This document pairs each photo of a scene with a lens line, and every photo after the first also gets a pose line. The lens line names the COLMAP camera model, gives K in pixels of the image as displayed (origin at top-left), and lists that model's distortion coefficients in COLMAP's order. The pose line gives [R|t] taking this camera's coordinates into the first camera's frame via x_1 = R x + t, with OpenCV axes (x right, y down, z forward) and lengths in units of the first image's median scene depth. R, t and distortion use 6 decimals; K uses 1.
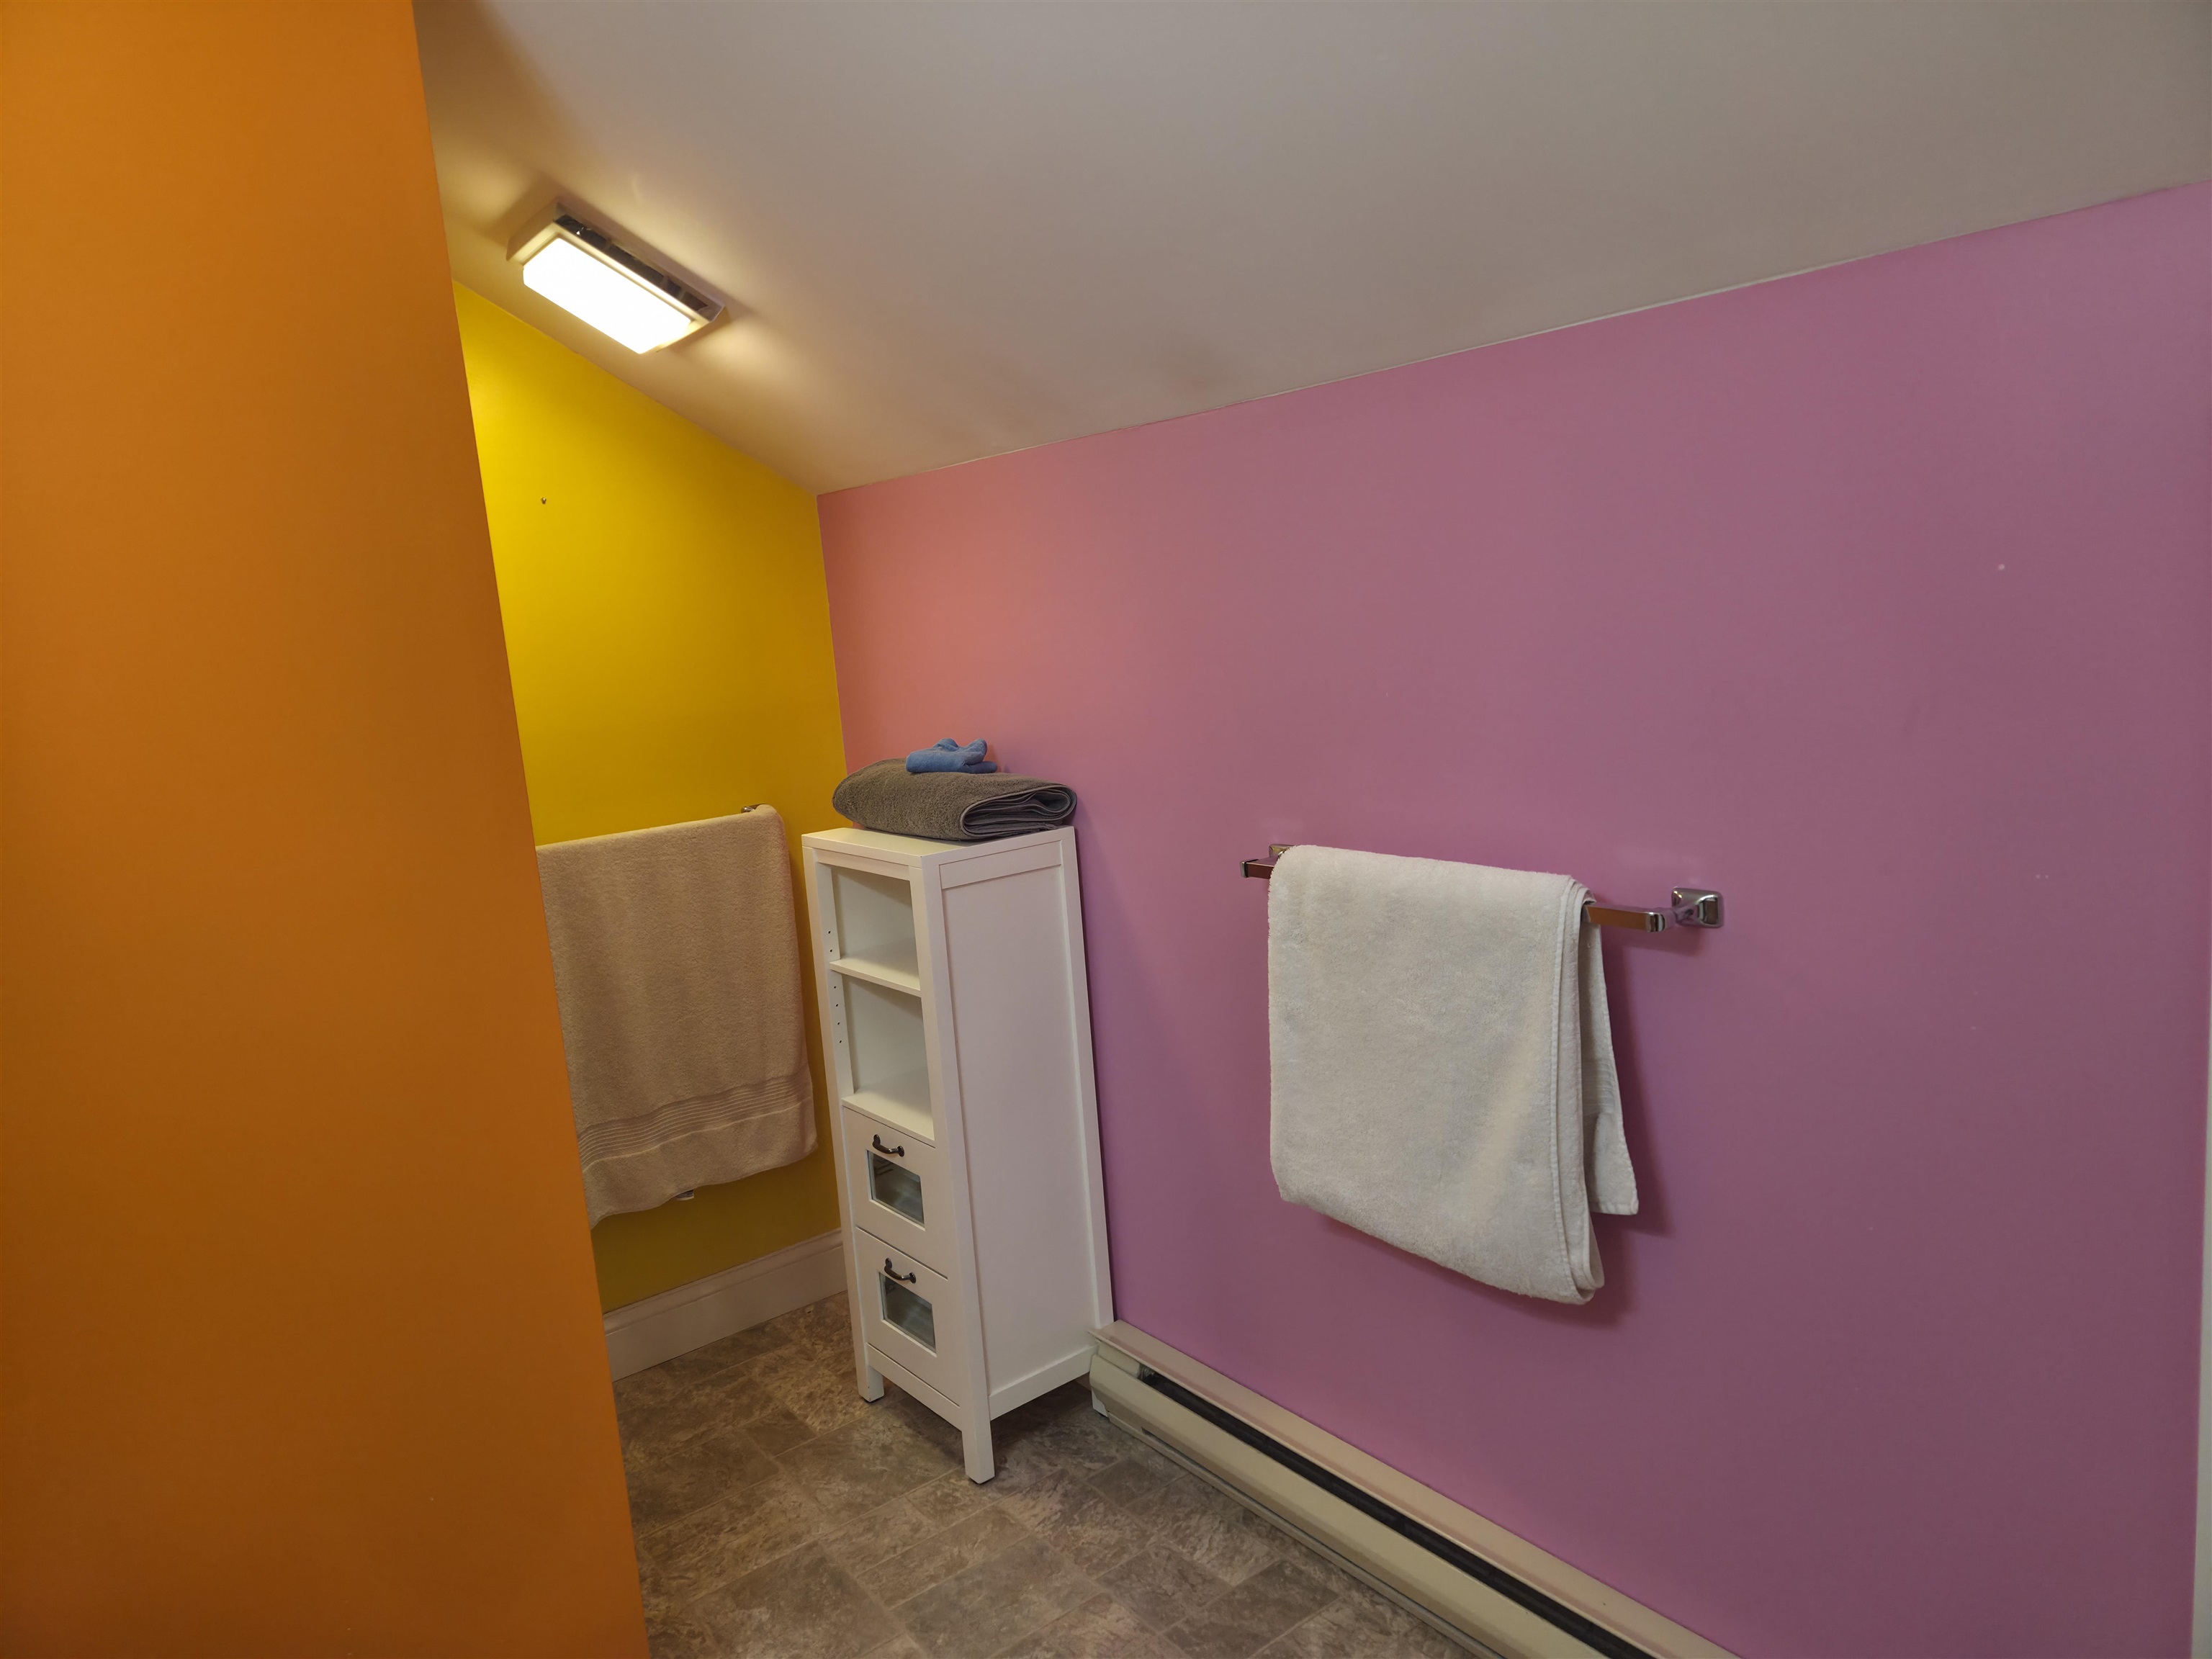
lens RADIAL K [[1491.9, 0, 1118.5], [0, 1491.9, 821.8], [0, 0, 1]] dist [0.059611, -0.053993]
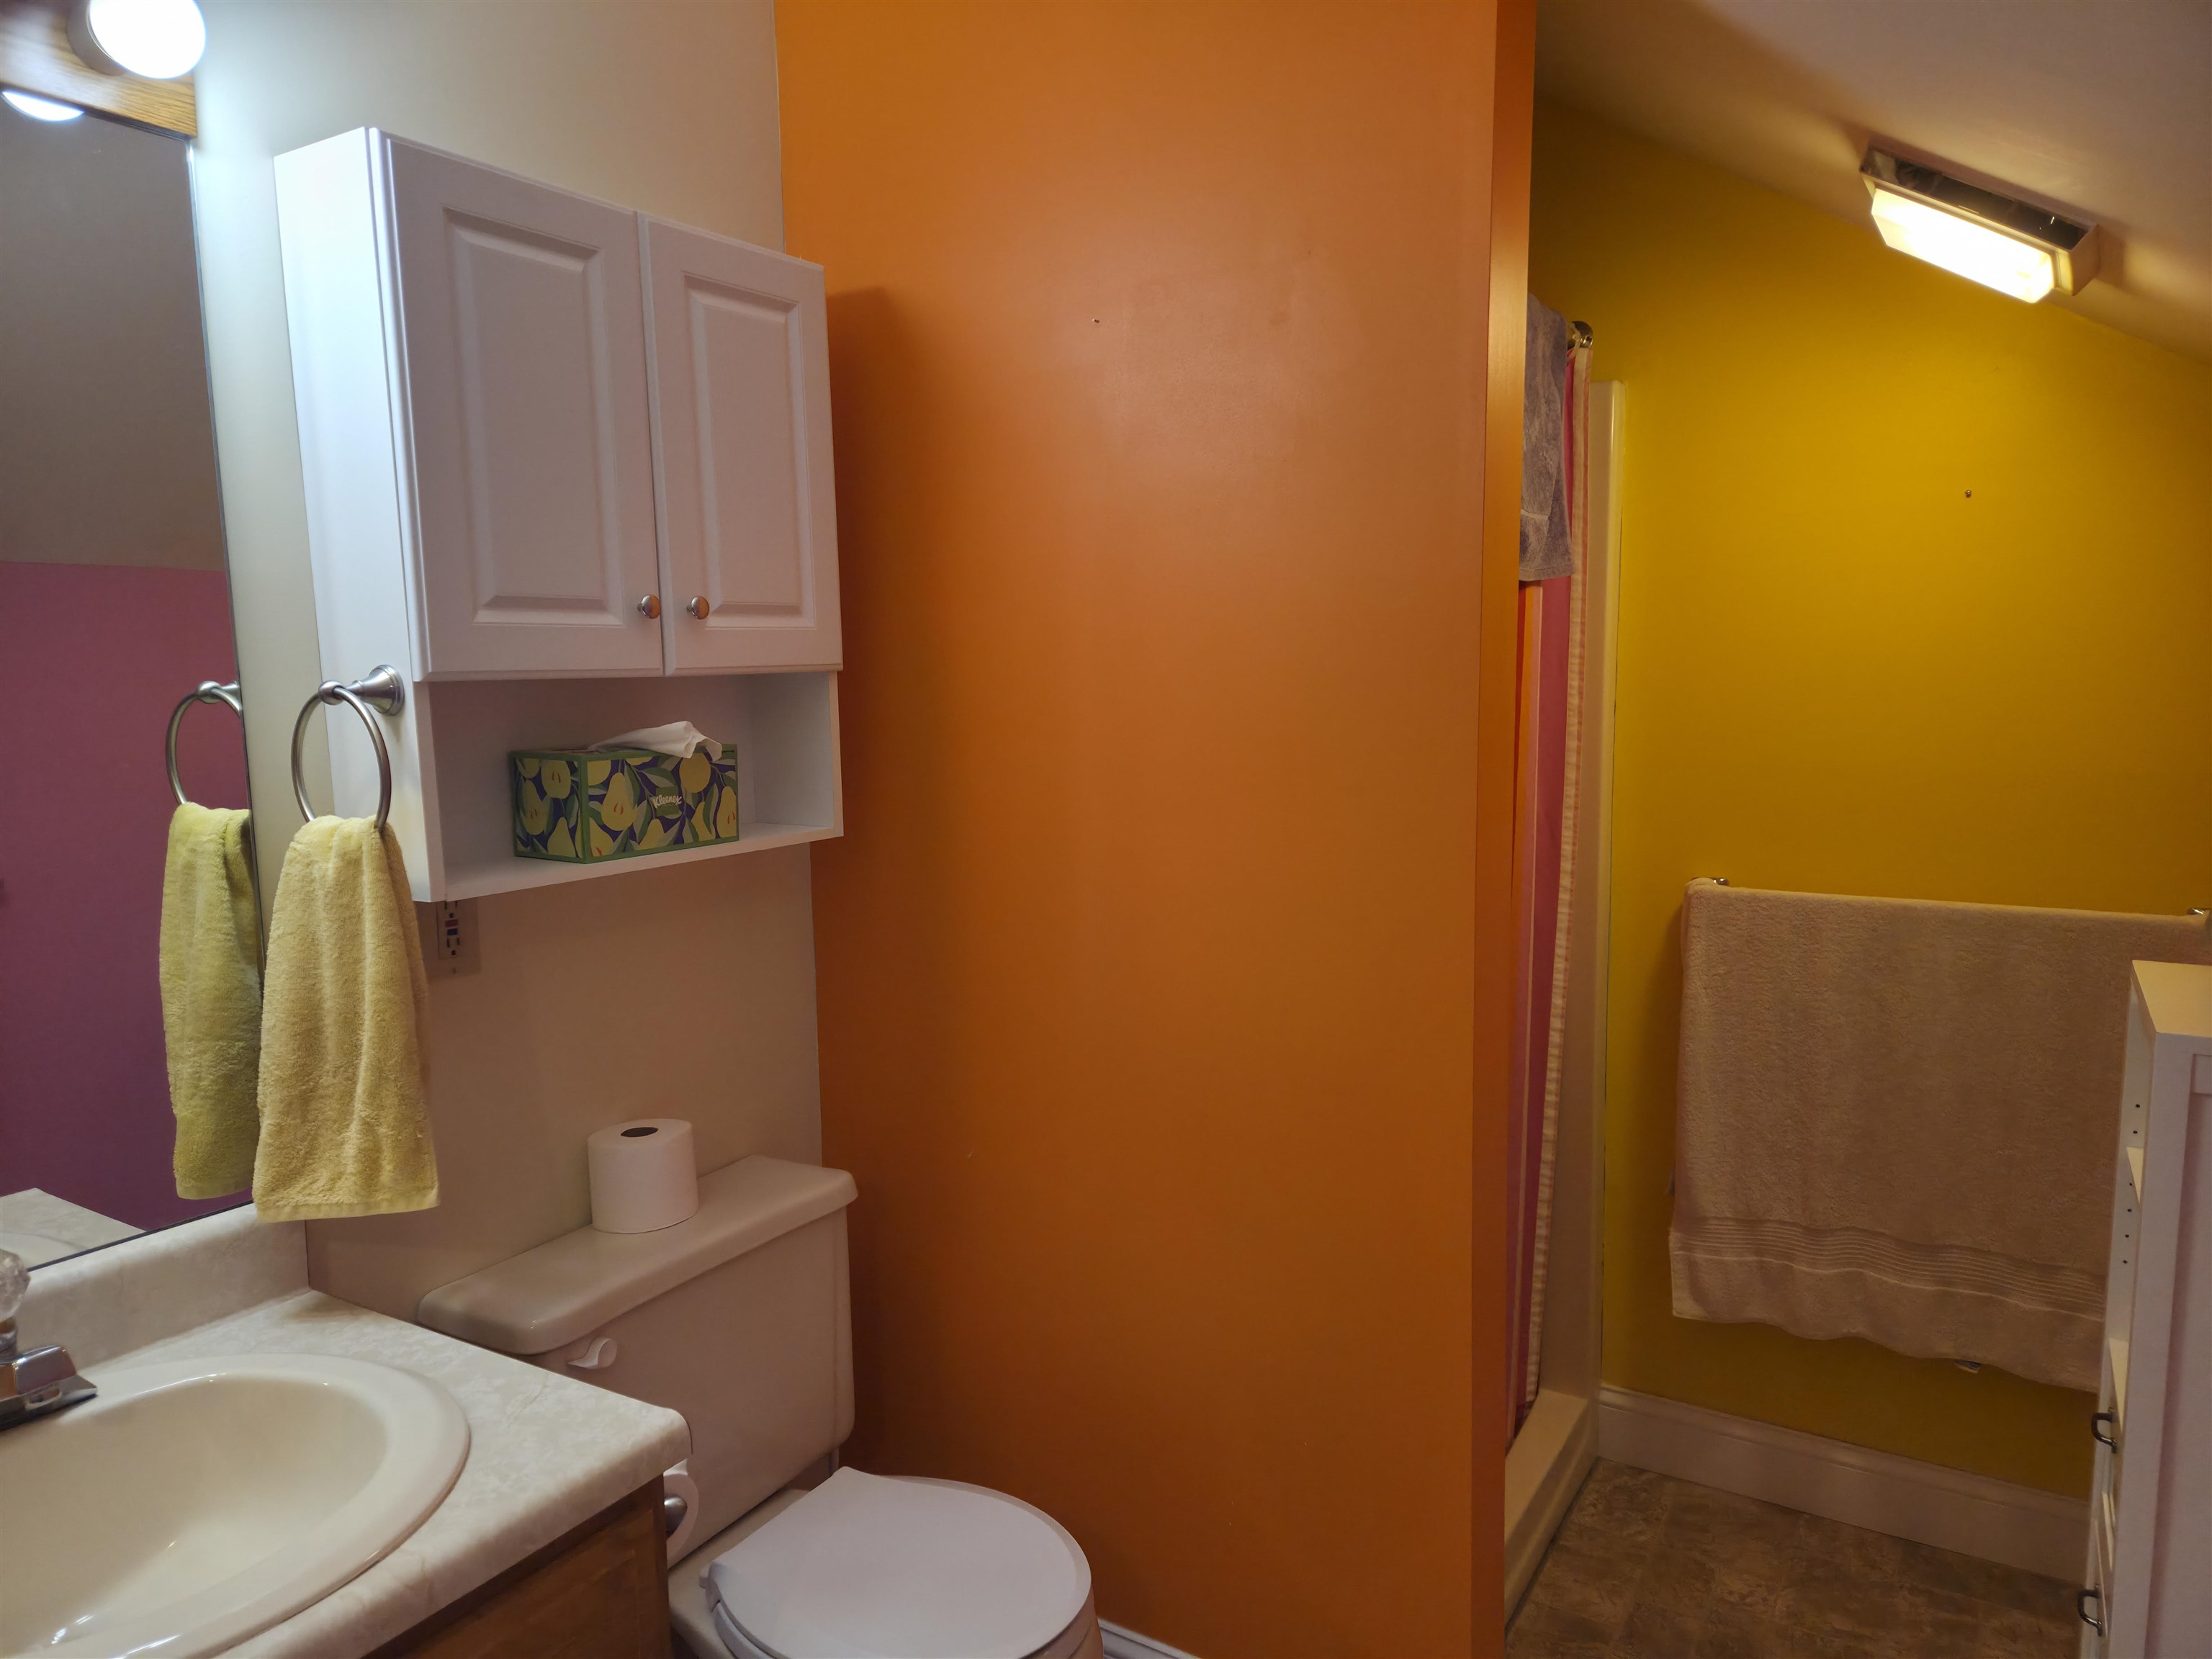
lens RADIAL K [[1491.9, 0, 1098.0], [0, 1491.9, 833.3], [0, 0, 1]] dist [0.059611, -0.053993]
pose [[0.342154, 0.184981, -0.921256, 0.242052], [-0.162803, 0.977273, 0.135764, -0.060918], [0.925433, 0.103531, 0.364493, 0.250031]]
